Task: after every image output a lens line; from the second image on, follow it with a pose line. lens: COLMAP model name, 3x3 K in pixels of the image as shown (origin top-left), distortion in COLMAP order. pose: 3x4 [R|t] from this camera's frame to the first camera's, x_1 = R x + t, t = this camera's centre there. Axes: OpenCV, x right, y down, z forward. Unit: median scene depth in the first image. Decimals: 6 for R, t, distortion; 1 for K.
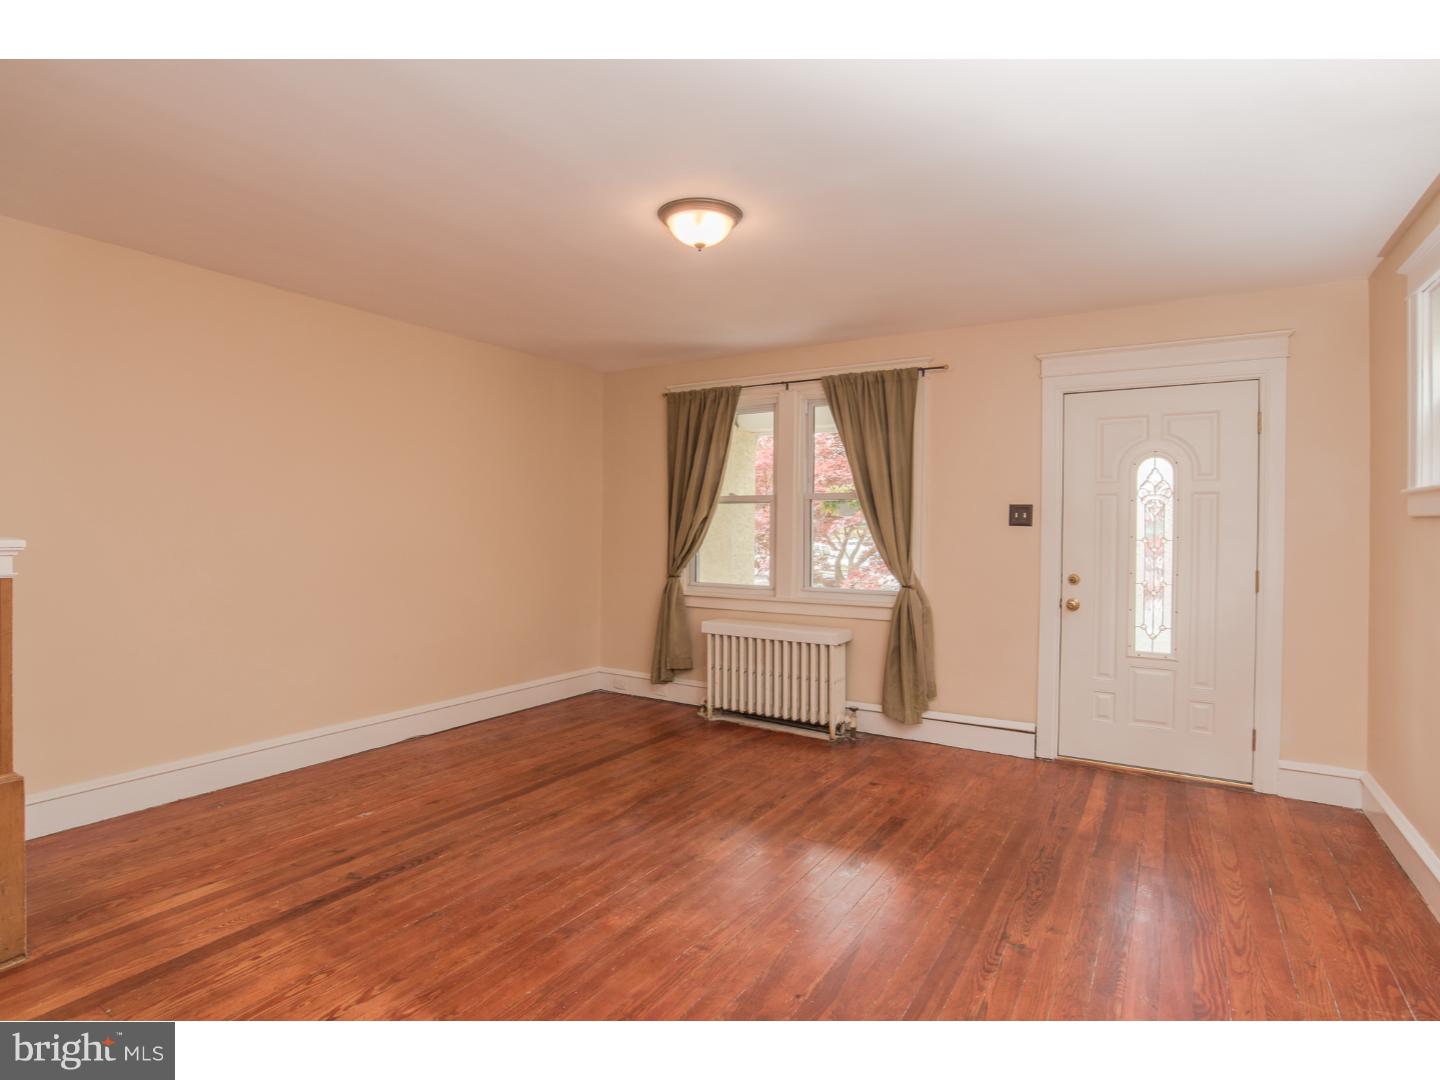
lens RADIAL K [[763.6, 0, 731.5], [0, 763.6, 538.1], [0, 0, 1]] dist [-0.000906, 0.000445]
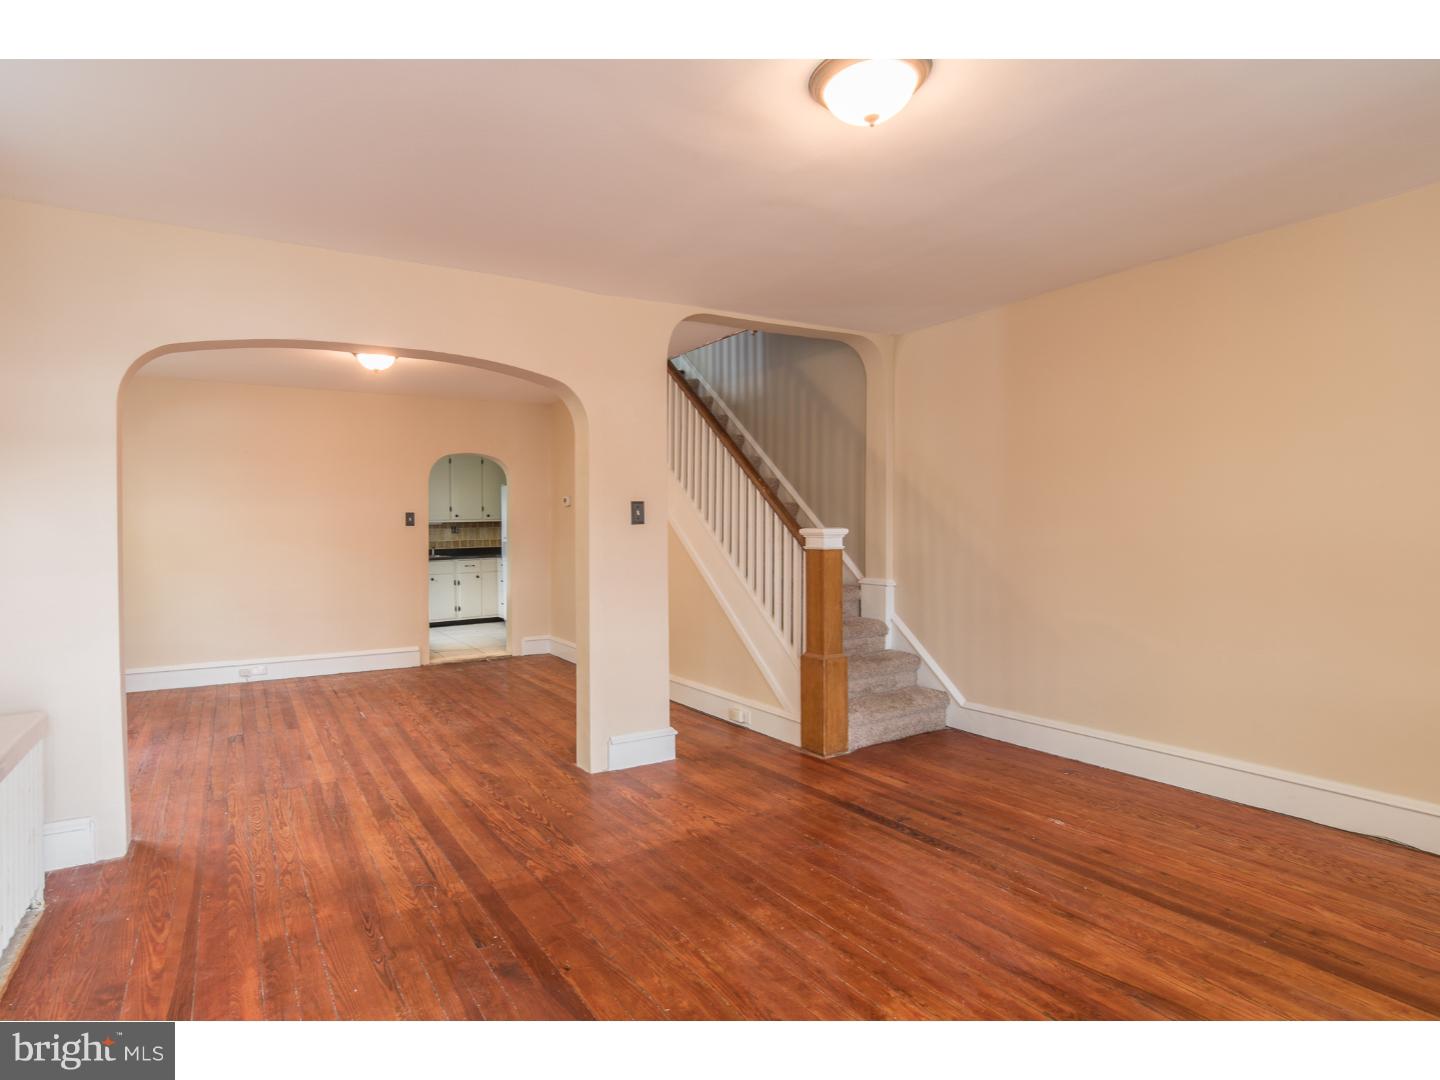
lens RADIAL K [[778.4, 0, 625.6], [0, 778.4, 534.3], [0, 0, 1]] dist [-0.002951, 0.001817]
pose [[-0.513327, 0.003780, -0.858185, 0.674502], [0.001393, 0.999993, 0.003572, 0.005591], [0.858192, 0.000638, -0.513328, 1.145165]]
